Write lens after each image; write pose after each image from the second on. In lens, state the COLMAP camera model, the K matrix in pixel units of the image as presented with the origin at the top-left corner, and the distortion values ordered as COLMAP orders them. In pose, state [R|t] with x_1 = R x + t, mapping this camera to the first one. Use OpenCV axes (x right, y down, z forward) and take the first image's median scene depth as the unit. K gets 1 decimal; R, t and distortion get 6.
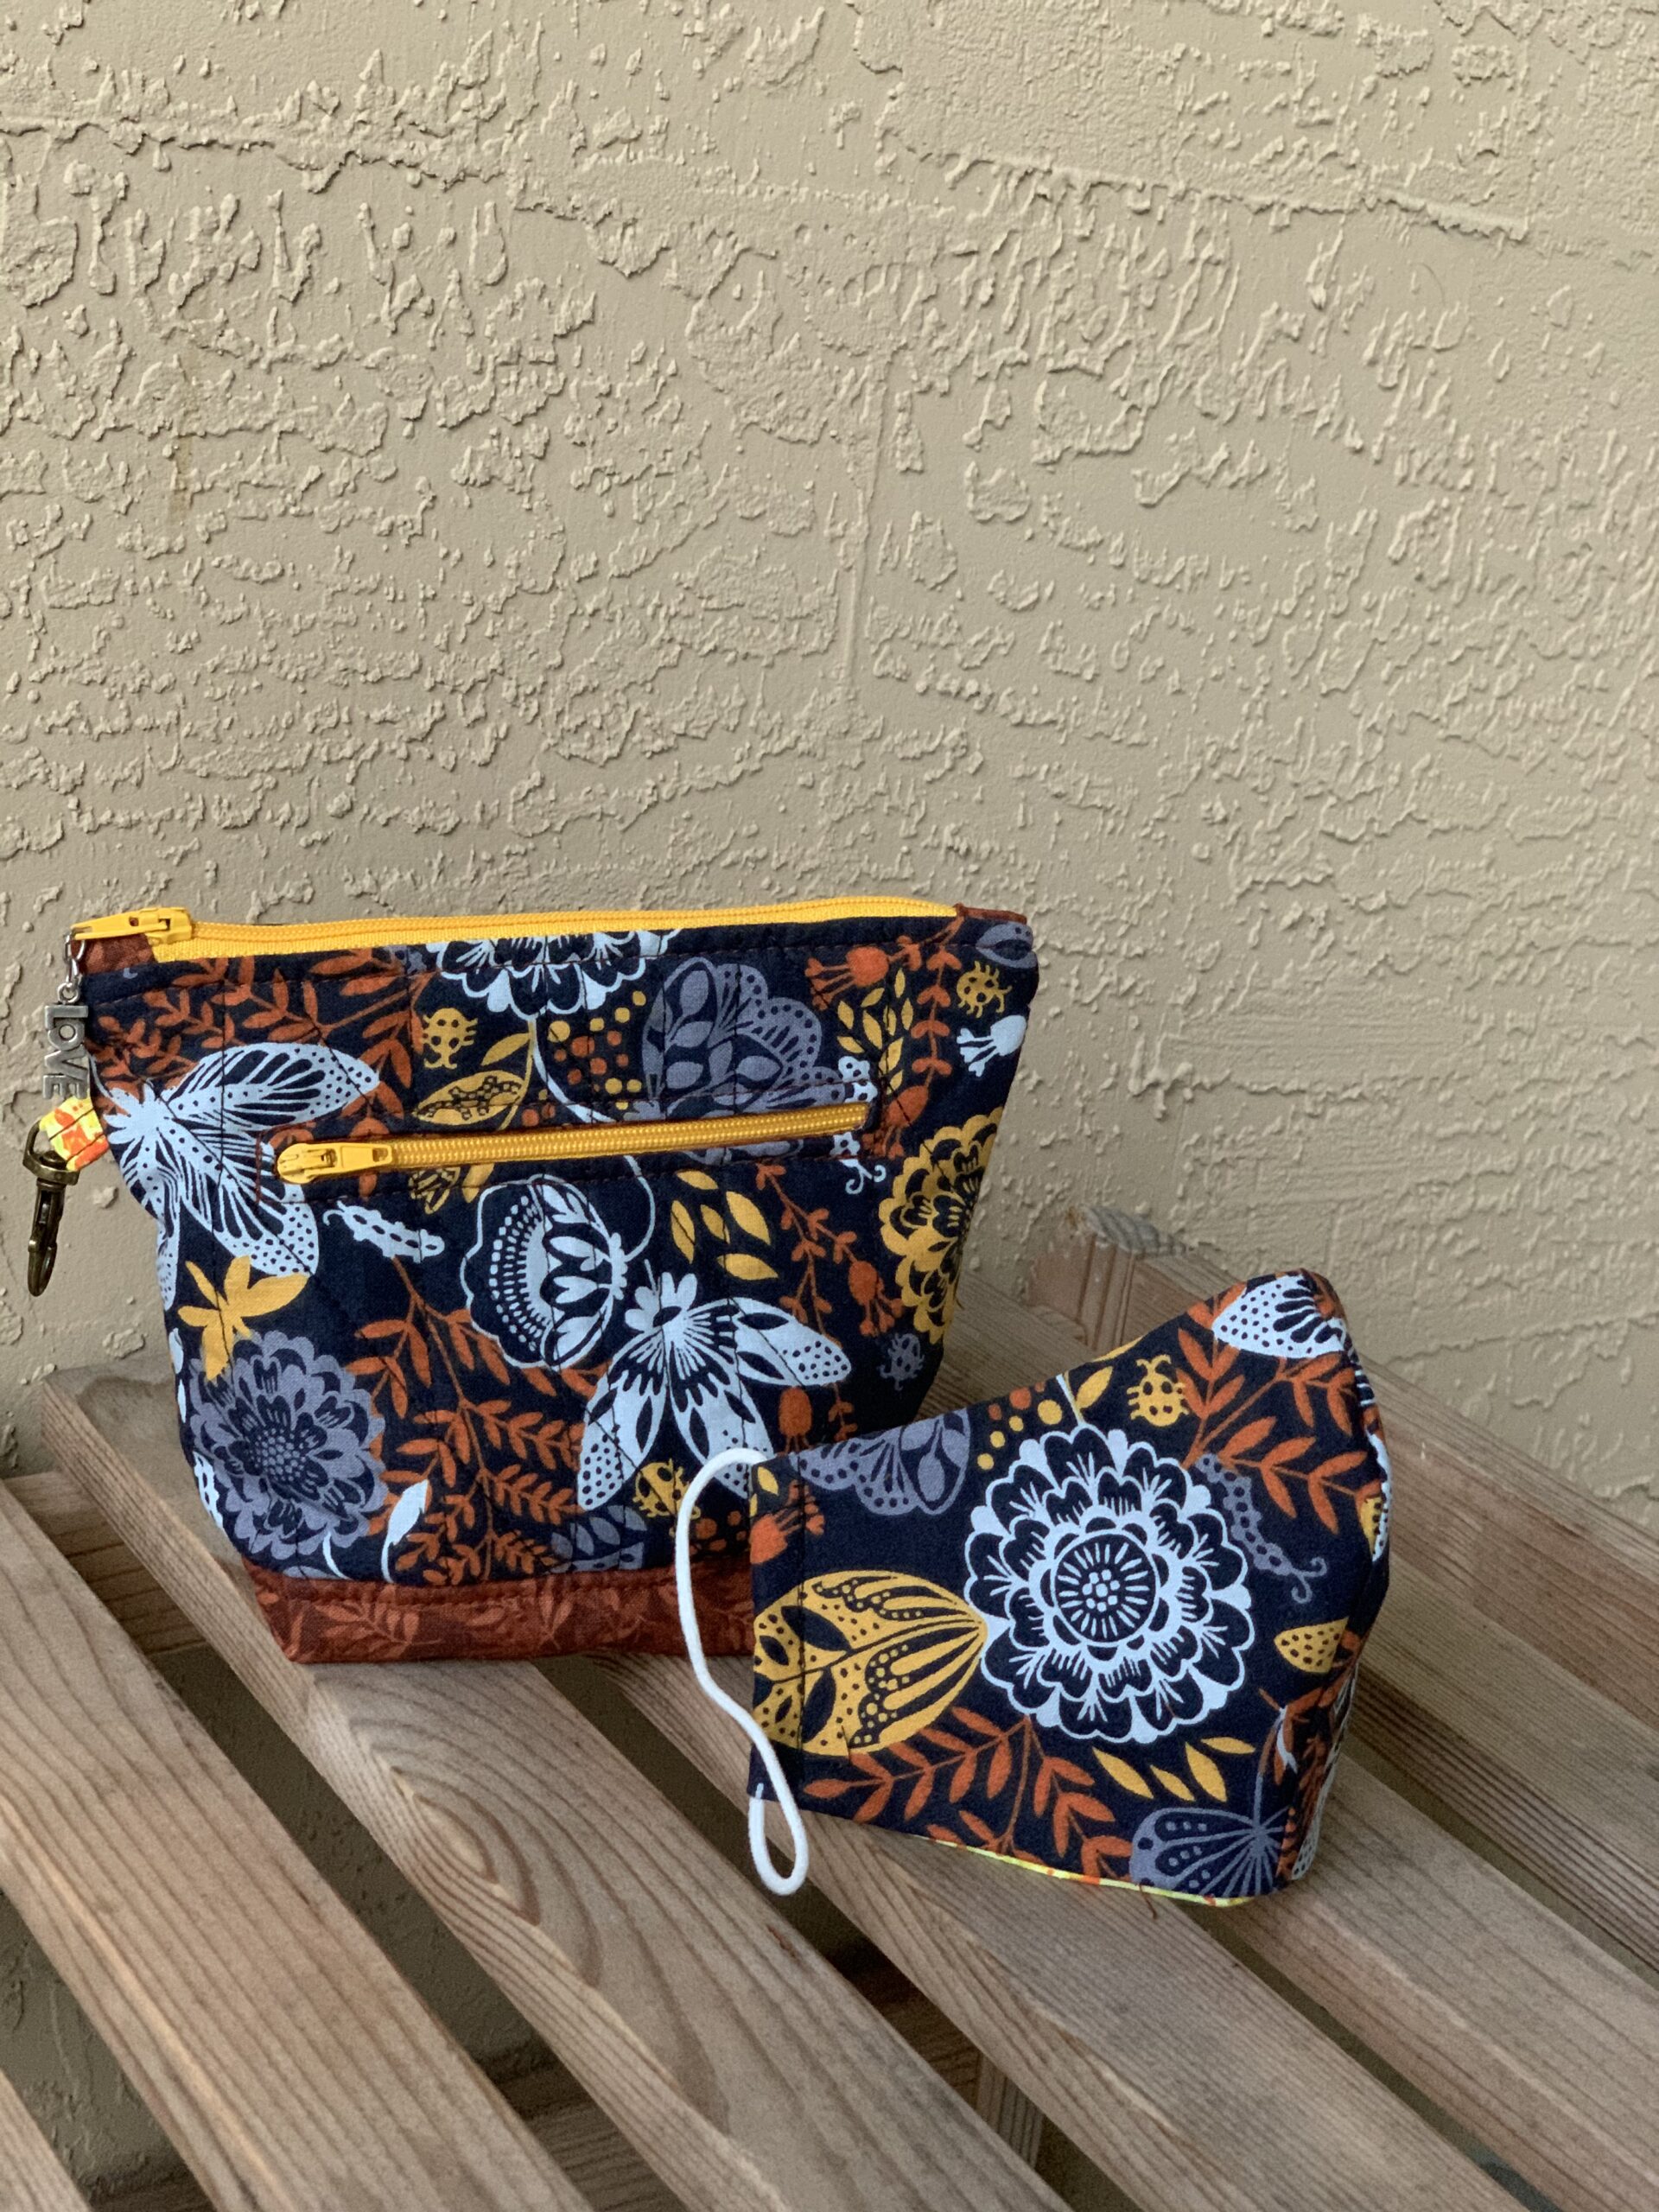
lens RADIAL K [[3386.4, 0, 819.7], [0, 3386.4, 1117.9], [0, 0, 1]] dist [0.014304, 0.000000]
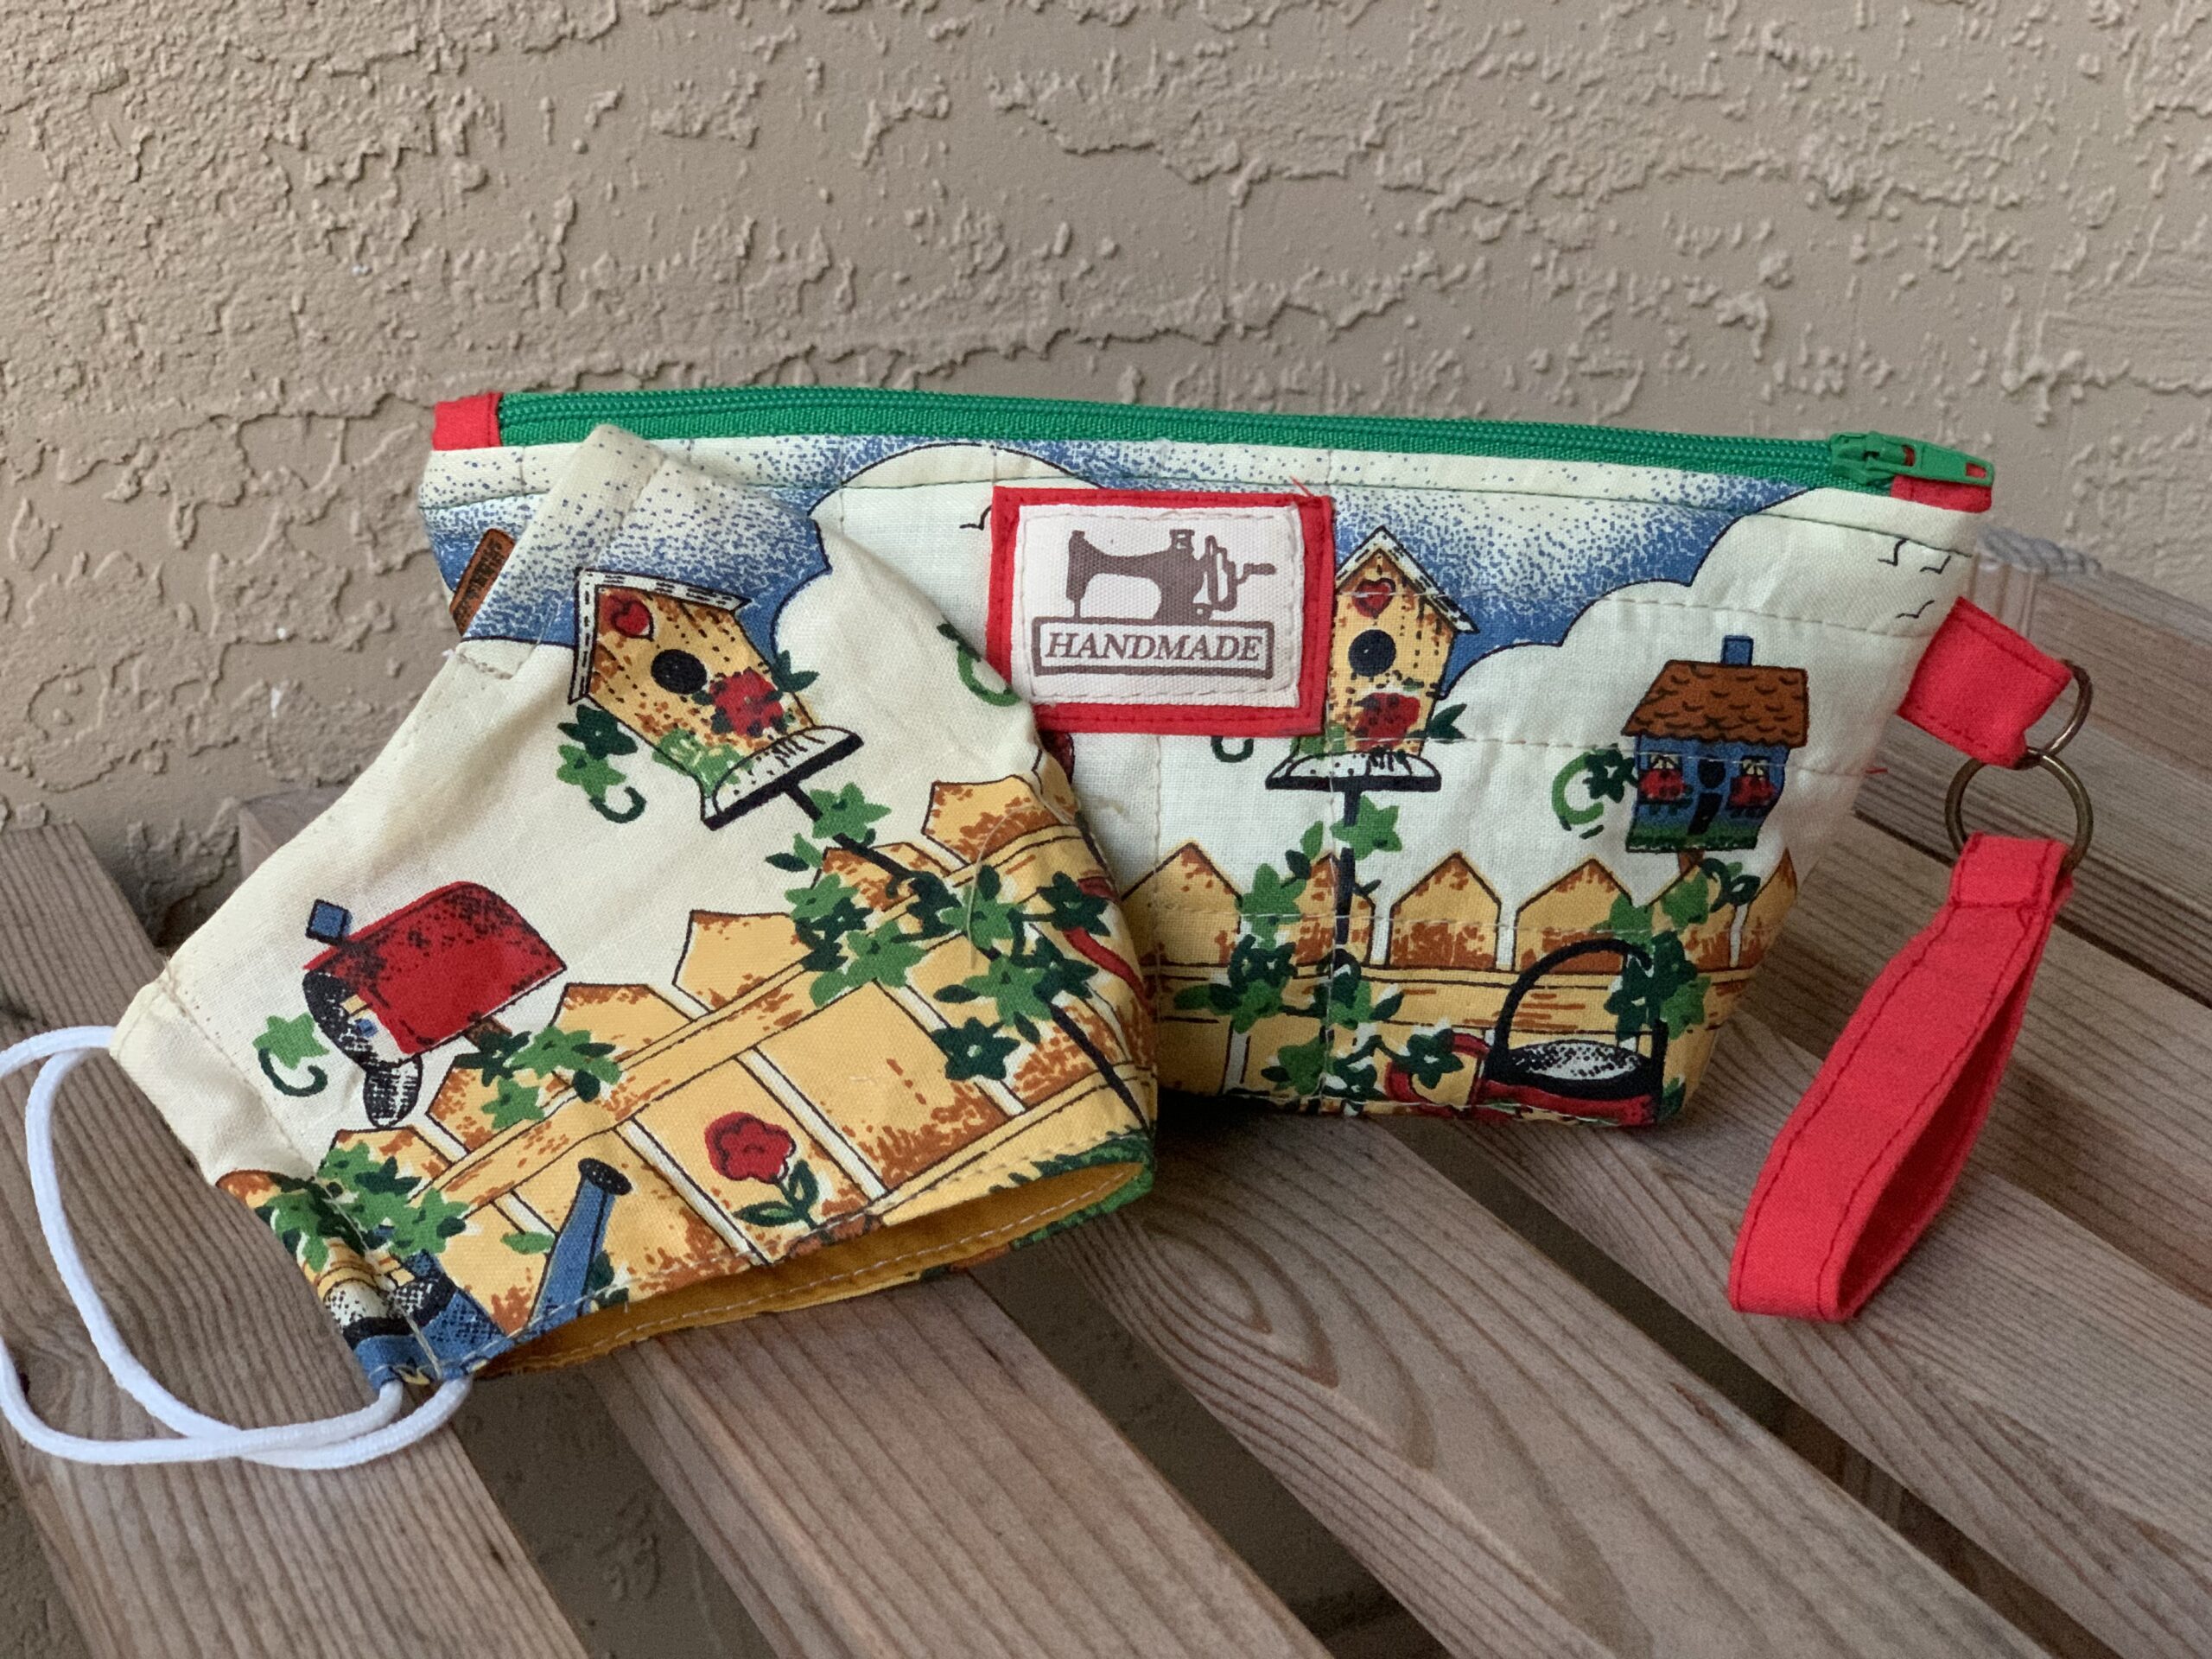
lens RADIAL K [[3386.4, 0, 1111.1], [0, 3386.4, 849.3], [0, 0, 1]] dist [0.014304, 0.000000]
pose [[0.992789, -0.042489, -0.112090, -0.037241], [0.045567, 0.998647, 0.025041, 0.087970], [0.110874, -0.029968, 0.993383, 0.255407]]
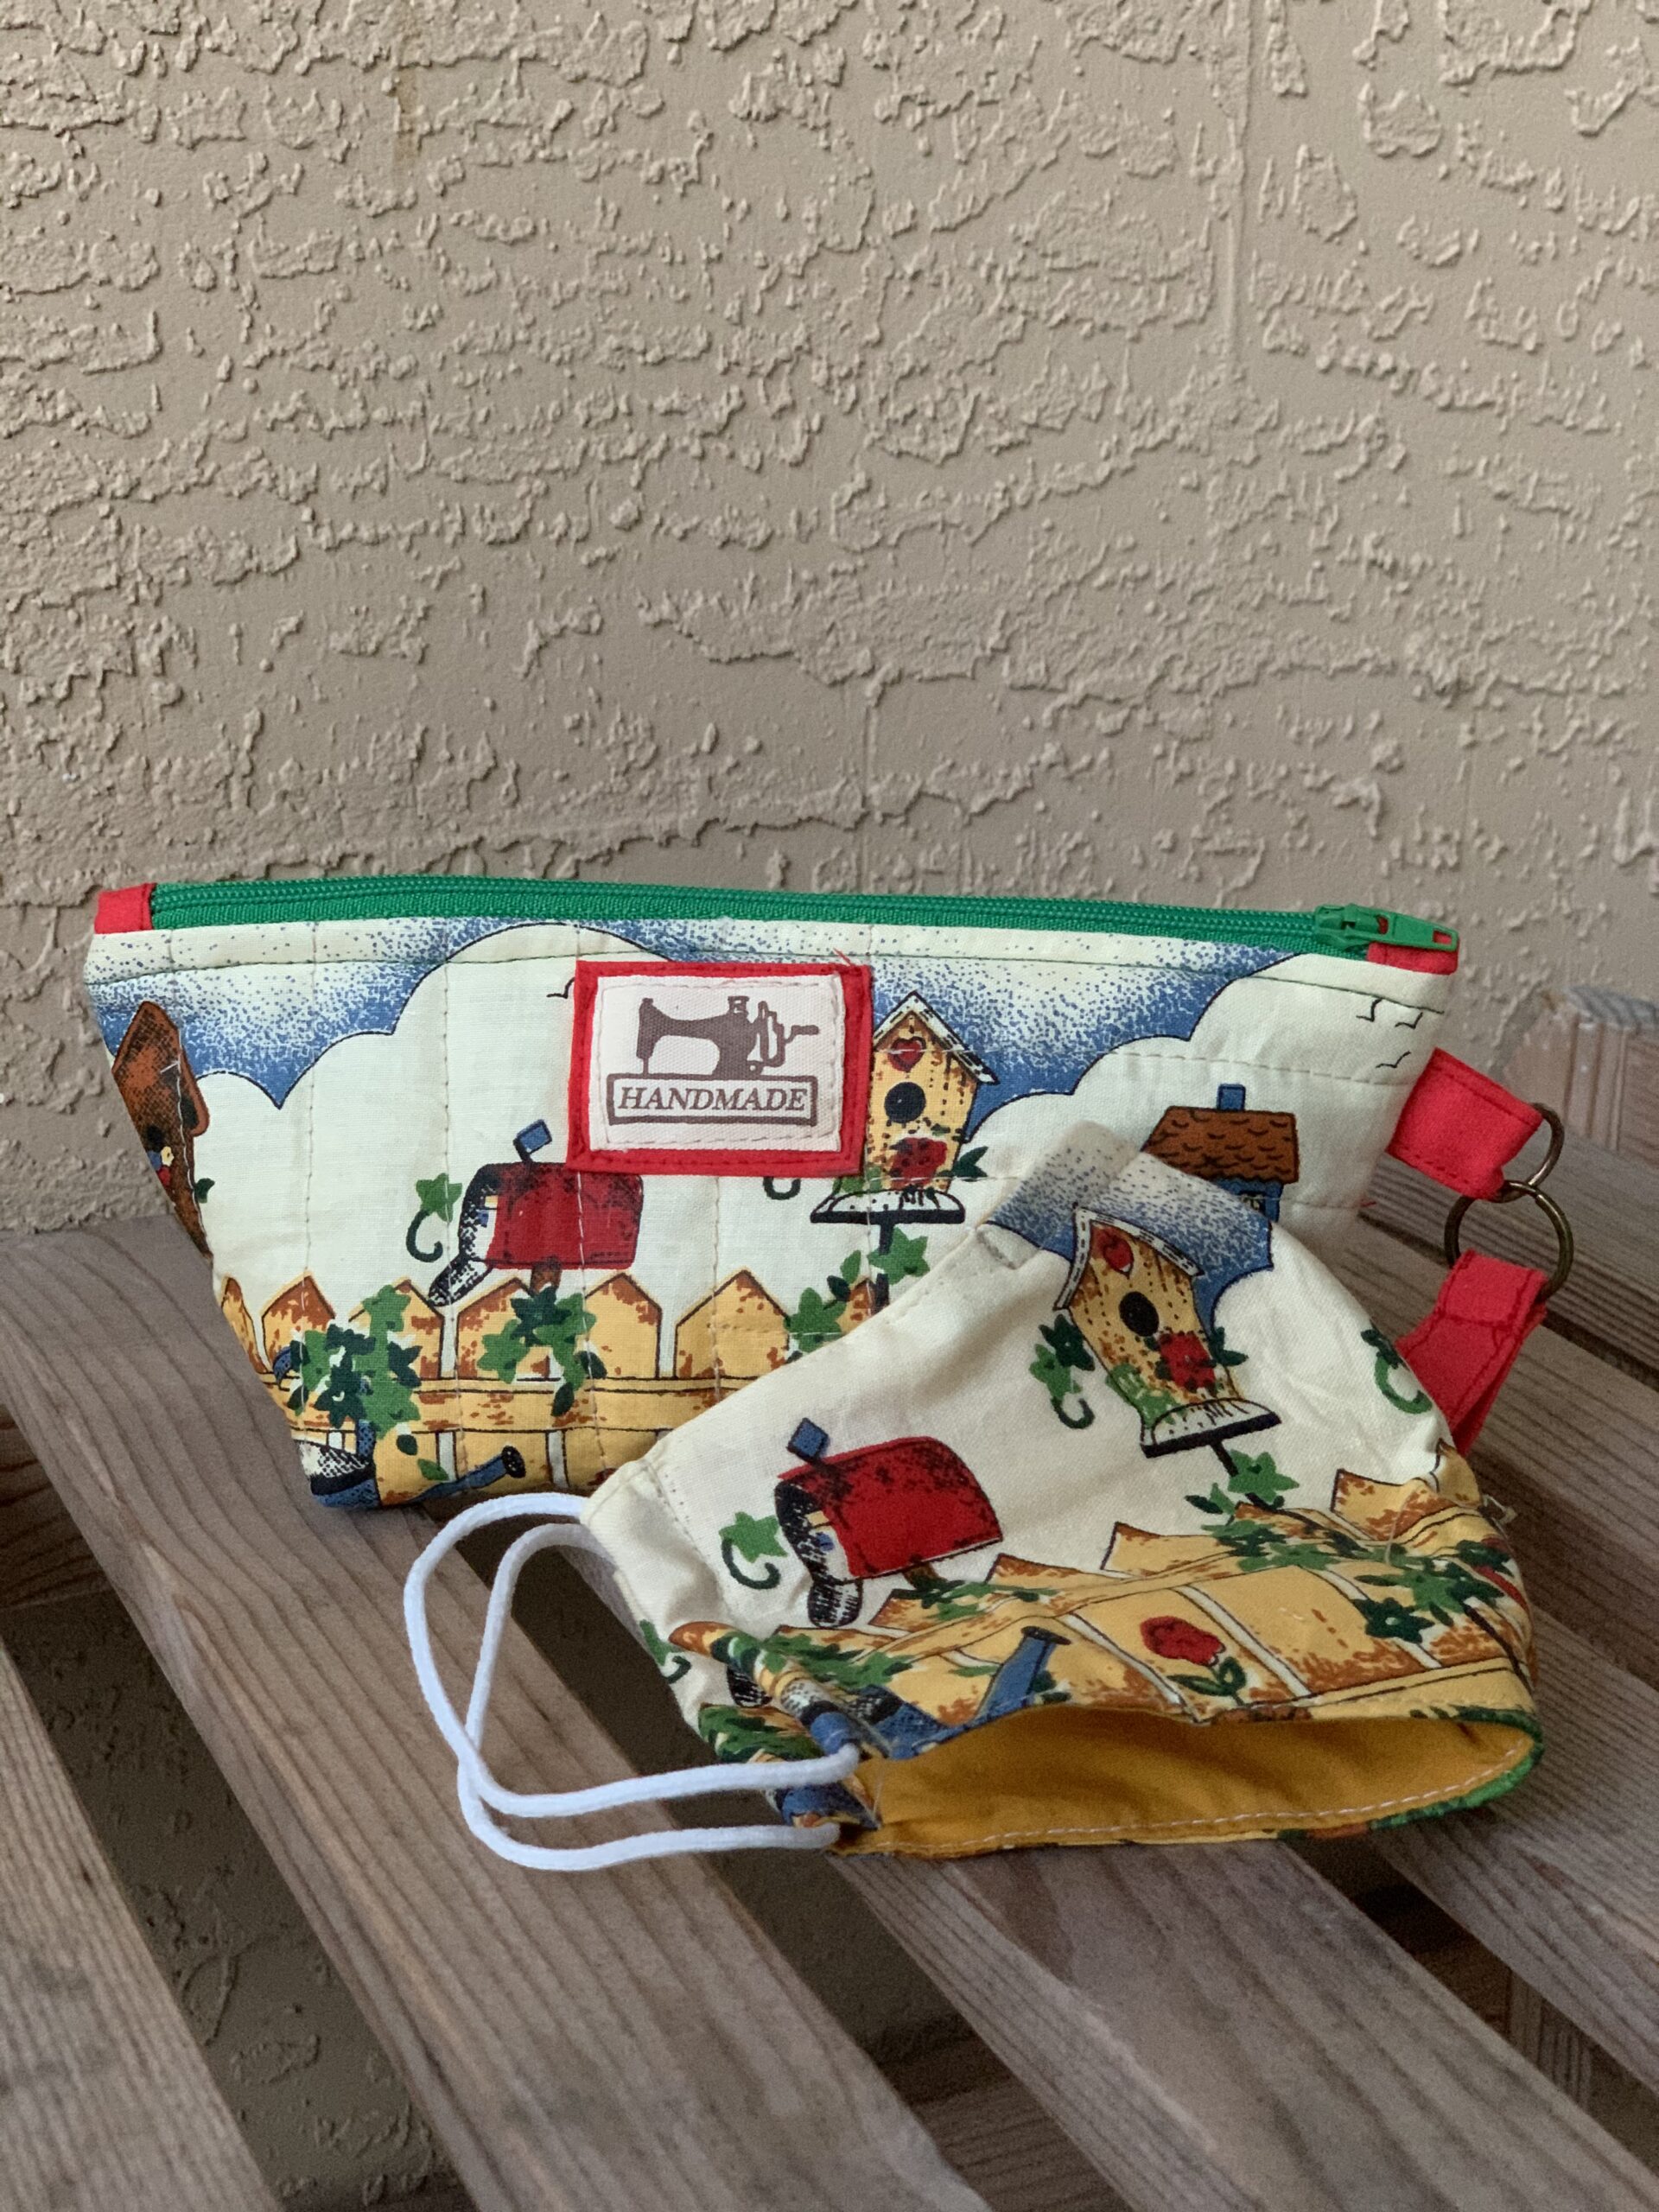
lens RADIAL K [[3386.4, 0, 819.9], [0, 3386.4, 1097.3], [0, 0, 1]] dist [0.014304, 0.000000]
pose [[0.985275, -0.058485, -0.160660, 0.036378], [0.051952, 0.997655, -0.044570, 0.098944], [0.162890, 0.035567, 0.986003, 0.181342]]
